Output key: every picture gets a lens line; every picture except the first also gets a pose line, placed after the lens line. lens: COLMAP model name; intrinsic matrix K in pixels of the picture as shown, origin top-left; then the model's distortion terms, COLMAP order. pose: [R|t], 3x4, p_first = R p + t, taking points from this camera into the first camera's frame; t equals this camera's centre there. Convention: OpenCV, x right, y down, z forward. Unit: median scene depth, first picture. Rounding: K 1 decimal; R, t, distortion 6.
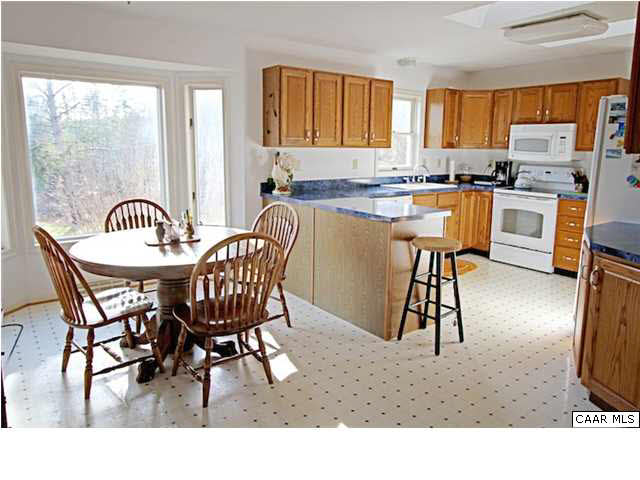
lens RADIAL K [[443.5, 0, 320.0], [0, 443.5, 240.0], [0, 0, 1]] dist [0.000335, 0.000616]
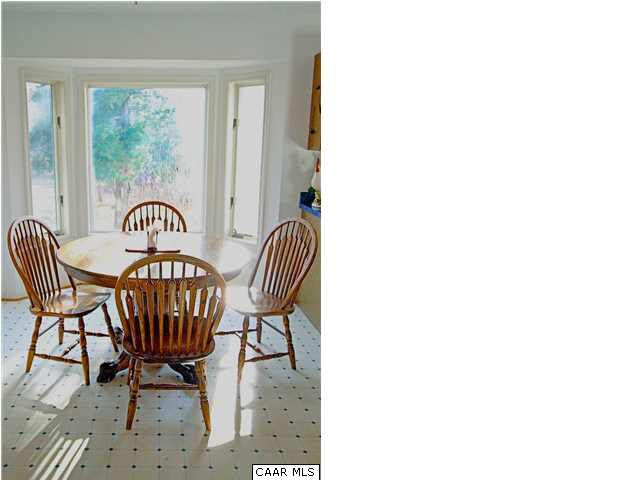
lens RADIAL K [[443.5, 0, 320.0], [0, 443.5, 240.0], [0, 0, 1]] dist [0.000335, 0.000616]
pose [[0.792281, 0.135834, -0.594844, 0.441119], [-0.128379, 0.990192, 0.055123, -0.097071], [0.596498, 0.032692, 0.801949, 0.372157]]
